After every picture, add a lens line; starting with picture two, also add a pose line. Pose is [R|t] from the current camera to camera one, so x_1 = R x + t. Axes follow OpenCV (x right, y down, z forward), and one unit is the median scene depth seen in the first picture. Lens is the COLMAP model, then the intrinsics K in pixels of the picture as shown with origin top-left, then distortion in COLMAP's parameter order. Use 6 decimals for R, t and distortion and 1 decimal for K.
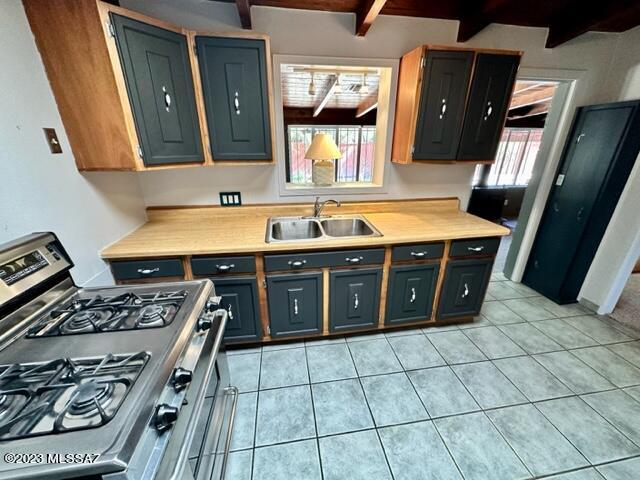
lens RADIAL K [[256.4, 0, 320.0], [0, 256.4, 240.0], [0, 0, 1]] dist [0.000077, -0.000004]
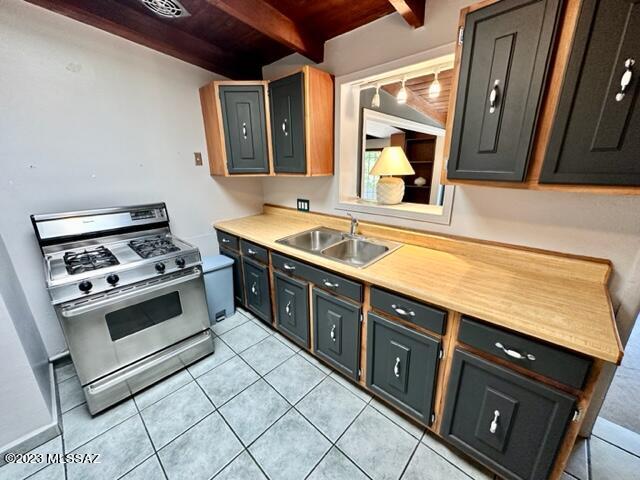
lens RADIAL K [[254.8, 0, 320.0], [0, 254.8, 240.0], [0, 0, 1]] dist [-0.002320, -0.000334]
pose [[0.617265, 0.221053, -0.755063, 0.735669], [-0.270024, 0.960946, 0.060582, -0.112976], [0.738966, 0.166490, 0.652848, 0.360984]]
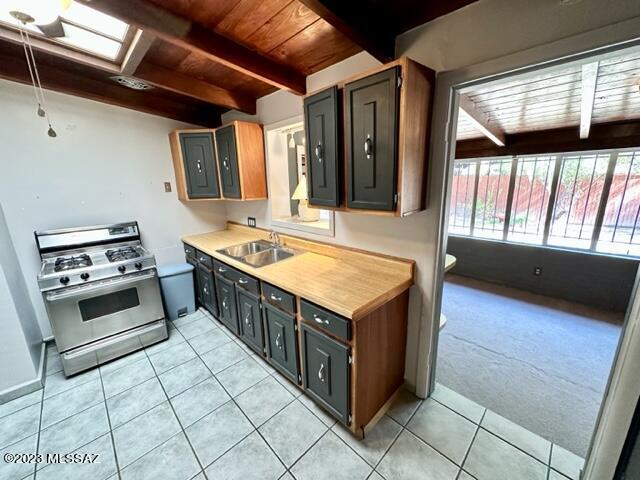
lens RADIAL K [[256.4, 0, 320.0], [0, 256.4, 240.0], [0, 0, 1]] dist [0.000077, -0.000004]
pose [[0.579008, 0.172984, -0.796760, 1.241670], [-0.266071, 0.963822, 0.015900, -0.220503], [0.770685, 0.202788, 0.604087, 0.505104]]
